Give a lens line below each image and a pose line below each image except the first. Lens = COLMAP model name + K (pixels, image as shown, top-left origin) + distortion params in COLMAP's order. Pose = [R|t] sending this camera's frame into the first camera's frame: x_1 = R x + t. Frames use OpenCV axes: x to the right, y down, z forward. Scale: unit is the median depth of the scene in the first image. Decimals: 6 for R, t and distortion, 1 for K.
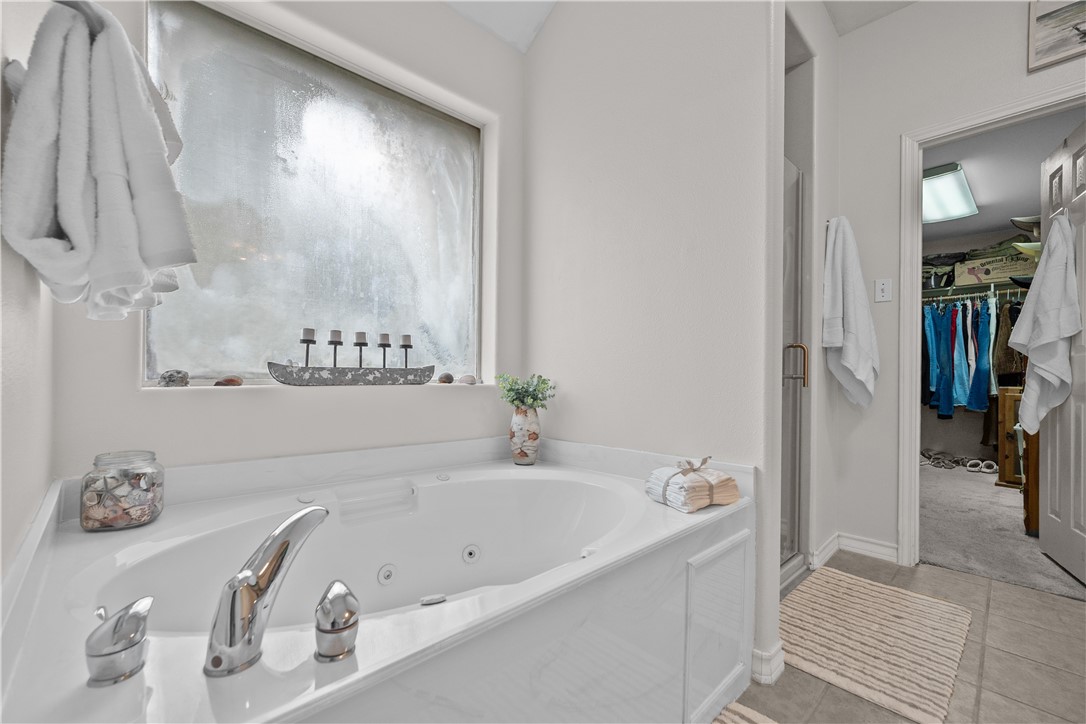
lens RADIAL K [[424.3, 0, 545.0], [0, 424.3, 360.8], [0, 0, 1]] dist [-0.005439, 0.000001]
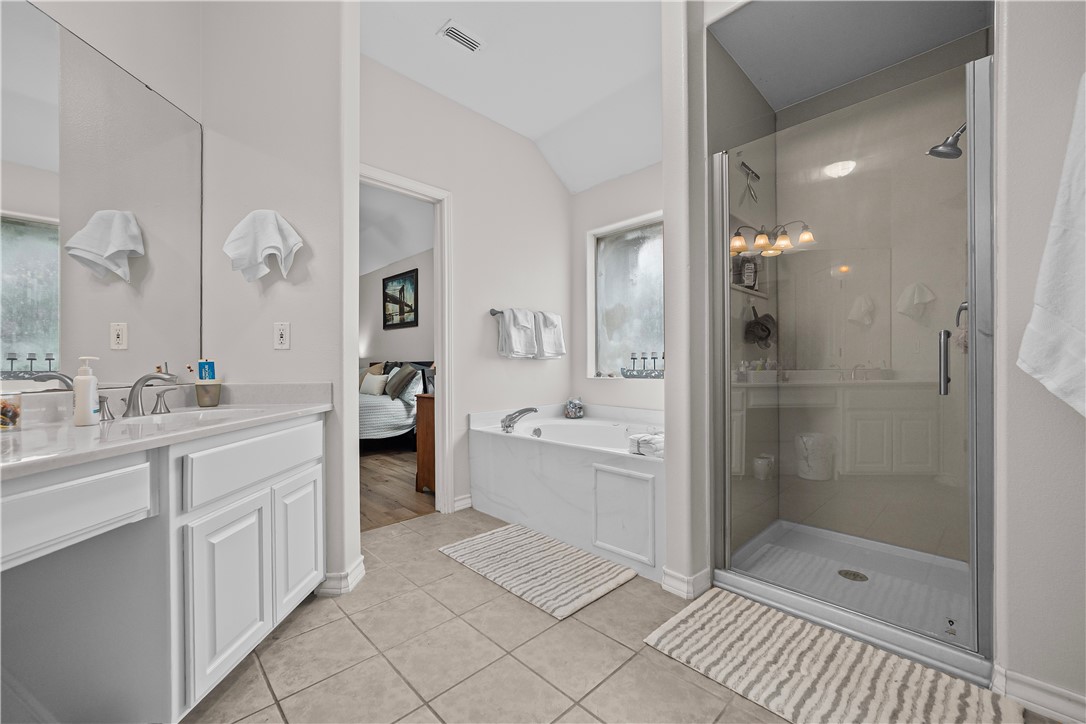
lens RADIAL K [[424.3, 0, 545.0], [0, 424.3, 360.8], [0, 0, 1]] dist [-0.005439, 0.000001]
pose [[0.013828, -0.038022, -0.999181, 1.670674], [0.008692, 0.999244, -0.037905, 0.047506], [0.999867, -0.008161, 0.014148, 0.494155]]
